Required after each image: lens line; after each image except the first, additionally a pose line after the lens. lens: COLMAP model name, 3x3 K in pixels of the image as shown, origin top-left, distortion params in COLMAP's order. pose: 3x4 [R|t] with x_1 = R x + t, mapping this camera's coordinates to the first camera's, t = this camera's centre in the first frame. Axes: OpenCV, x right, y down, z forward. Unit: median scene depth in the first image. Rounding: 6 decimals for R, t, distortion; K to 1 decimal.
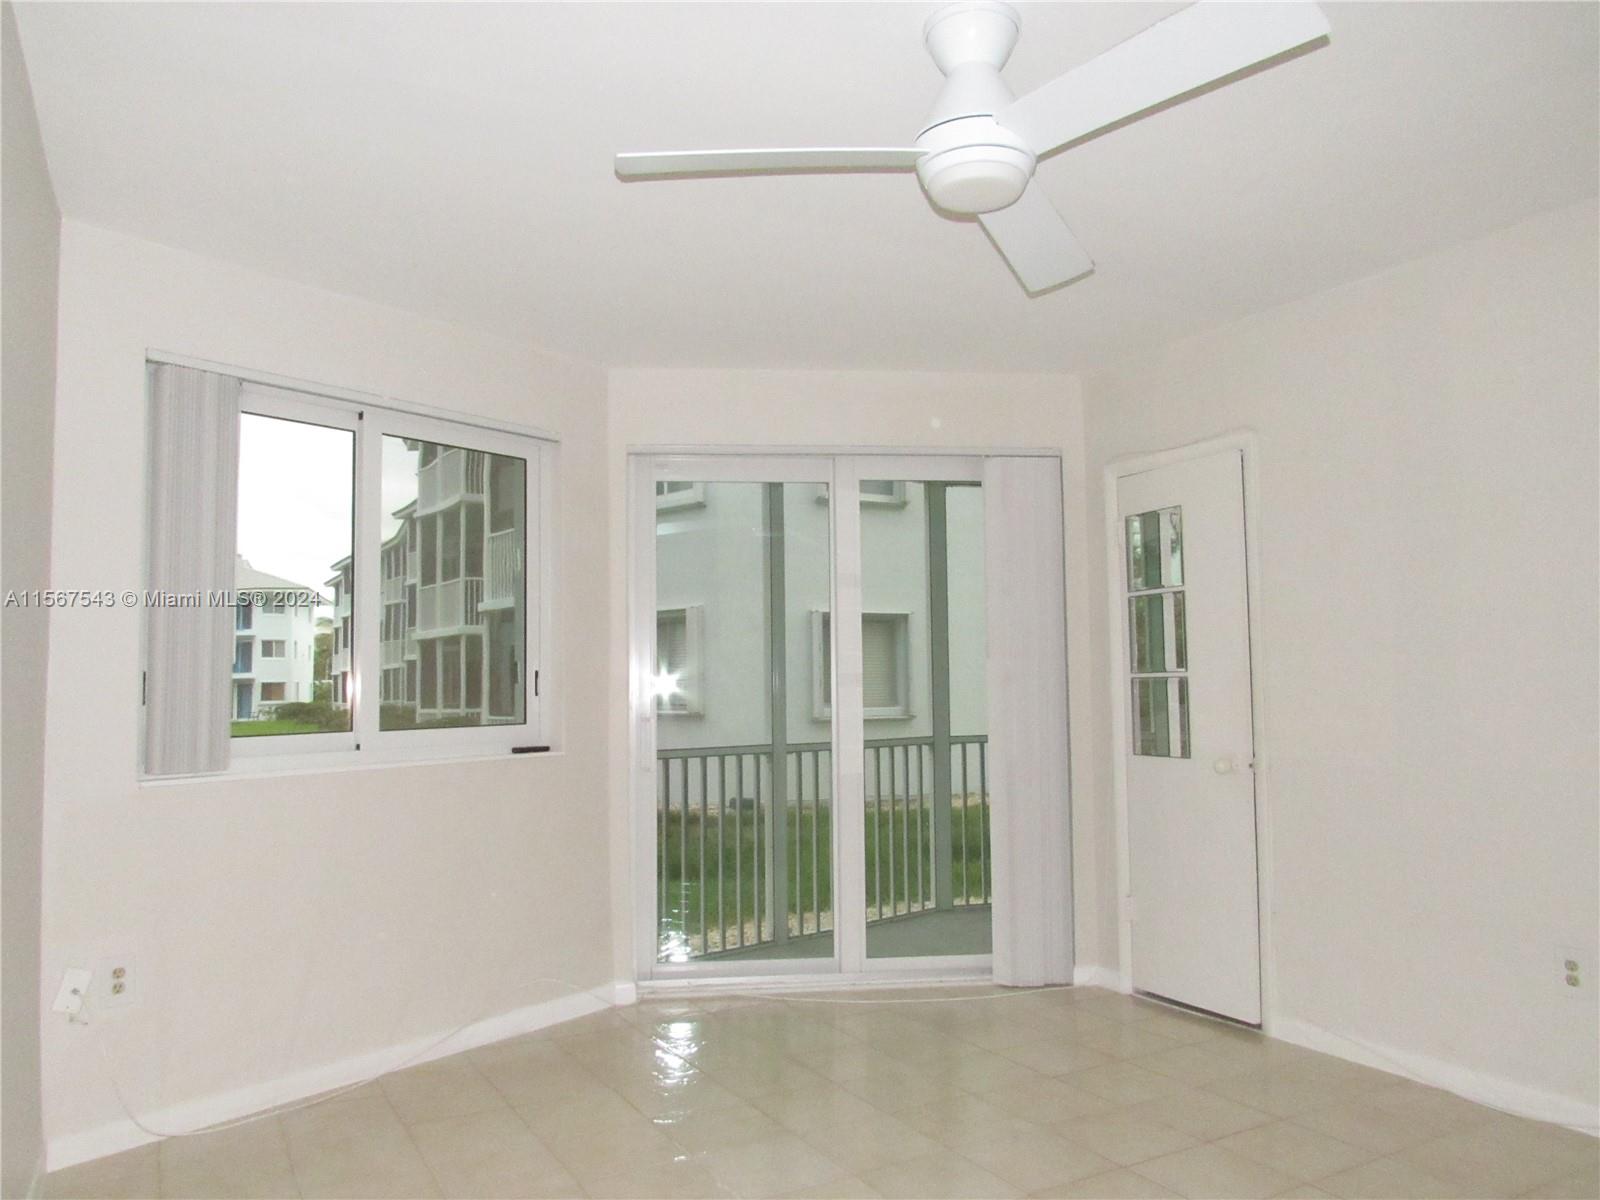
lens RADIAL K [[1142.8, 0, 801.5], [0, 1142.8, 590.5], [0, 0, 1]] dist [-0.027489, 0.001538]
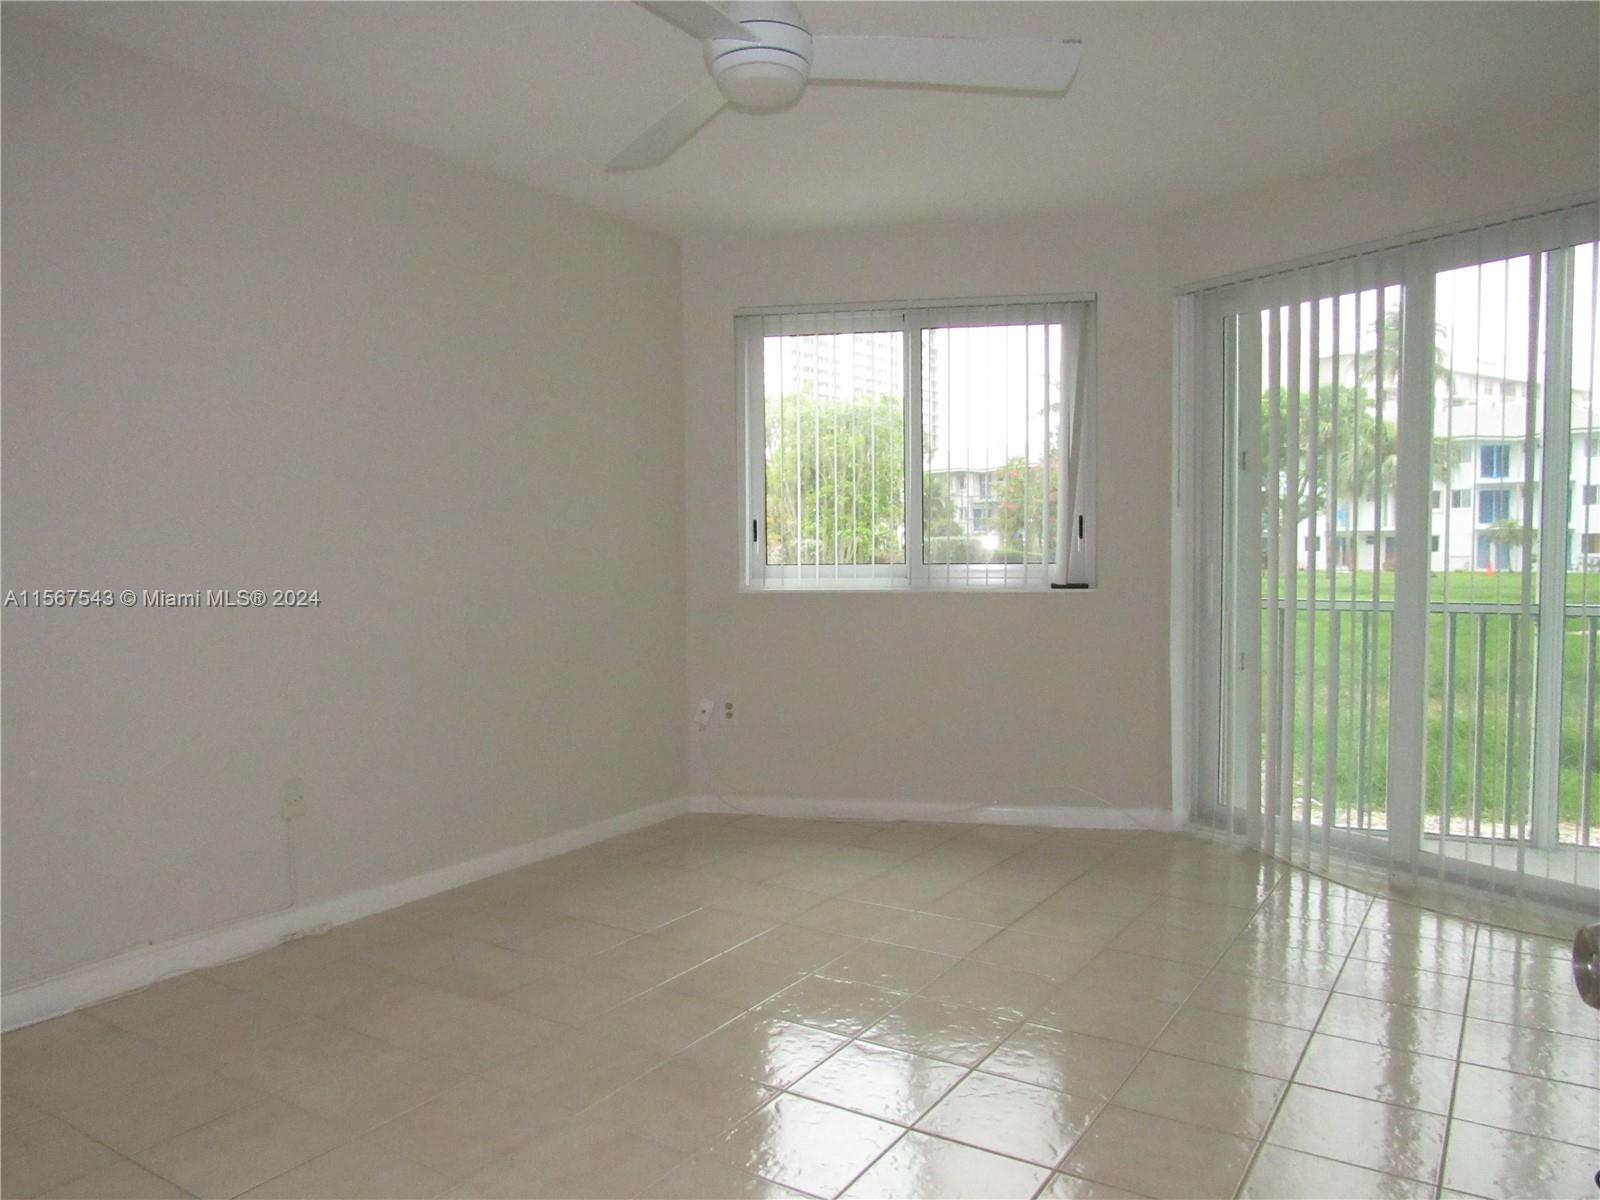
lens RADIAL K [[1142.8, 0, 801.5], [0, 1142.8, 590.5], [0, 0, 1]] dist [-0.027489, 0.001538]
pose [[0.470019, 0.044679, -0.881525, 0.762357], [0.071655, 0.993490, 0.088560, 0.031010], [0.879743, -0.104790, 0.463758, 0.299729]]
